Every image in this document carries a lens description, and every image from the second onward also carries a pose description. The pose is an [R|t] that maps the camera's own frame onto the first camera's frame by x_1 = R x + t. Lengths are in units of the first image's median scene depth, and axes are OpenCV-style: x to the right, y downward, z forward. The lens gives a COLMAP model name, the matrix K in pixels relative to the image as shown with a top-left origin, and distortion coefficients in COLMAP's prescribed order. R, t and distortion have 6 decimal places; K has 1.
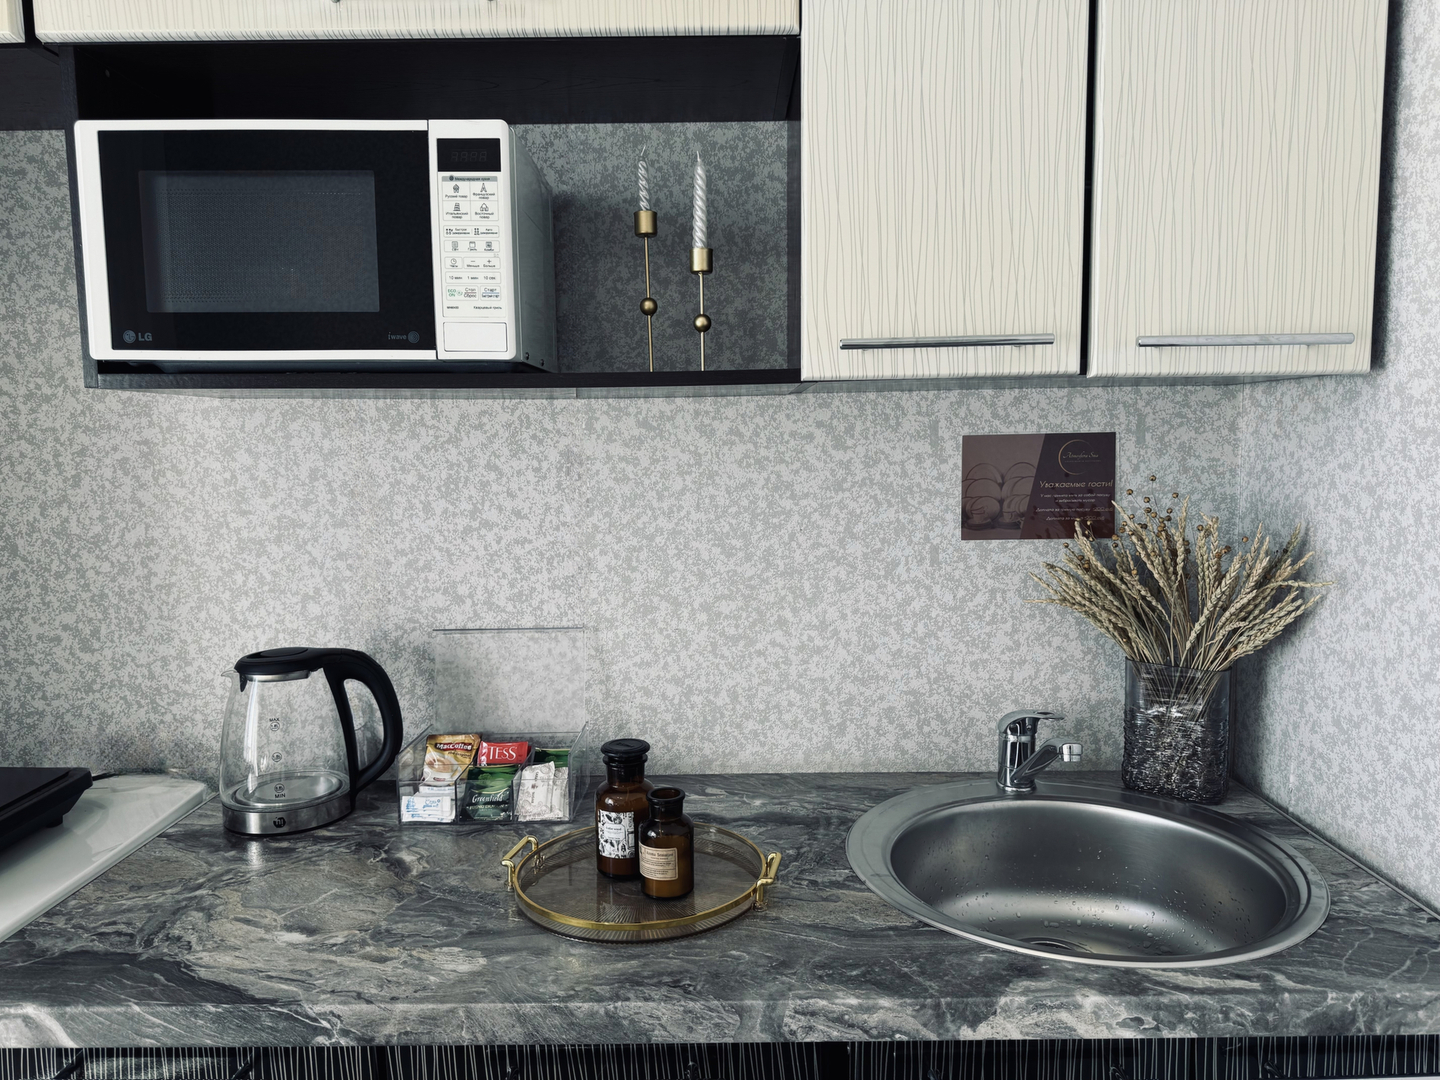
lens RADIAL K [[1003.4, 0, 720.0], [0, 1003.4, 540.0], [0, 0, 1]] dist [0.100183, -0.138673]
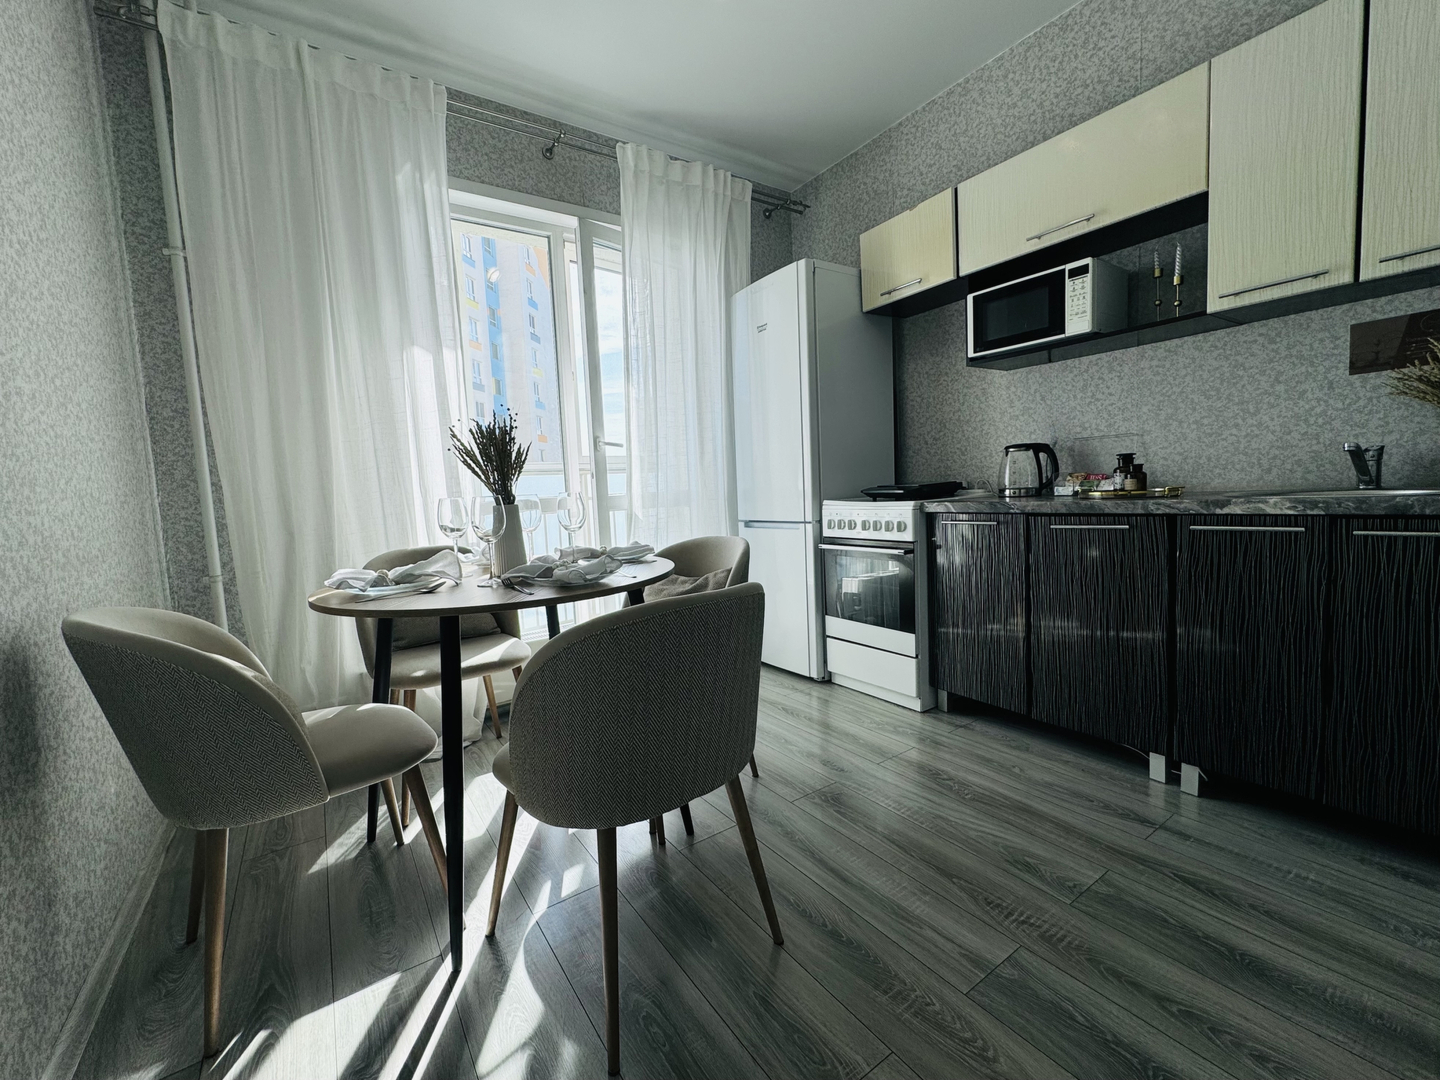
lens RADIAL K [[591.2, 0, 696.5], [0, 591.2, 539.2], [0, 0, 1]] dist [-0.000314, 0.000384]
pose [[0.553293, 0.056211, -0.831088, 0.531505], [-0.036239, 0.998400, 0.043402, 0.337183], [0.832198, 0.006104, 0.554445, -0.815083]]
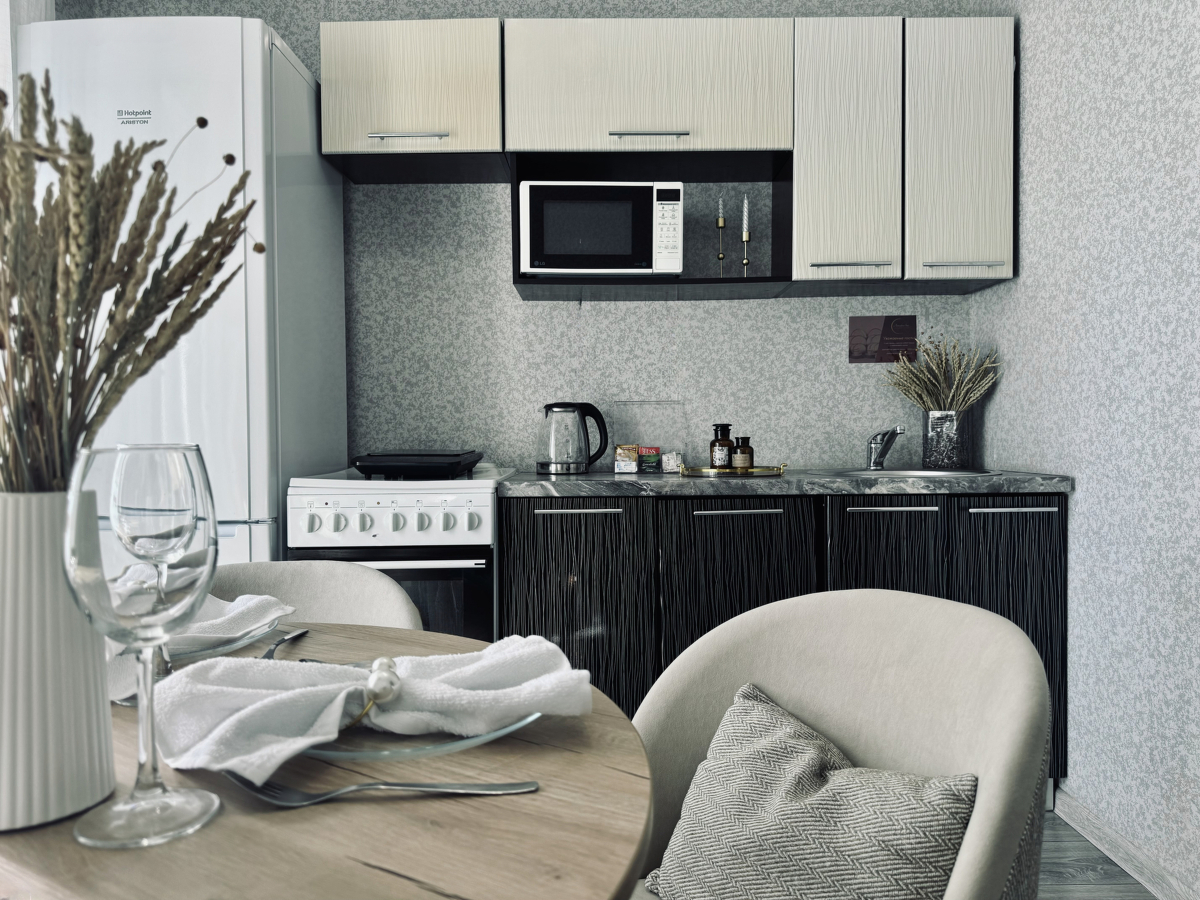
lens RADIAL K [[837.1, 0, 600.0], [0, 837.1, 450.0], [0, 0, 1]] dist [0.174271, -0.345663]
pose [[0.999930, 0.004382, 0.011020, -0.334513], [-0.003480, 0.996741, -0.080592, 0.346829], [-0.011338, 0.080548, 0.996686, -0.860799]]
